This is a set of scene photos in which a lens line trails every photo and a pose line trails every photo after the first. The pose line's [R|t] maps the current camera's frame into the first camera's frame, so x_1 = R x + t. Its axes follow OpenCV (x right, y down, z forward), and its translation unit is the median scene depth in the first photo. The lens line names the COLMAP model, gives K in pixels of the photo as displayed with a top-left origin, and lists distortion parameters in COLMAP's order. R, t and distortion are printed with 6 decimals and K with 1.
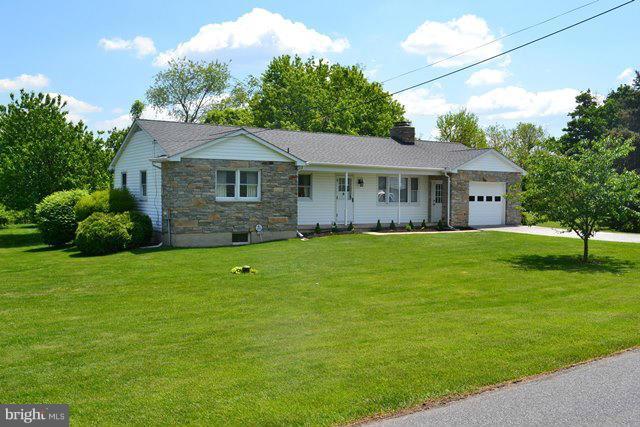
lens RADIAL K [[512.8, 0, 319.6], [0, 512.8, 215.0], [0, 0, 1]] dist [-0.070112, -0.000689]
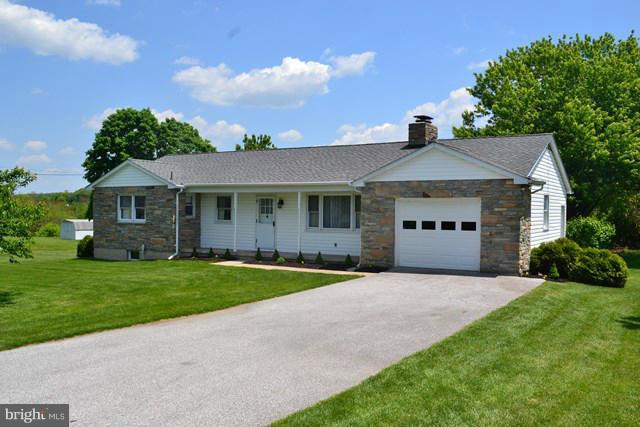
lens RADIAL K [[512.8, 0, 319.6], [0, 512.8, 215.0], [0, 0, 1]] dist [-0.070112, -0.000689]
pose [[0.562803, -0.002272, -0.826588, 0.823543], [-0.041006, 0.998688, -0.030665, -0.021664], [0.825573, 0.051153, 0.561972, 0.582806]]
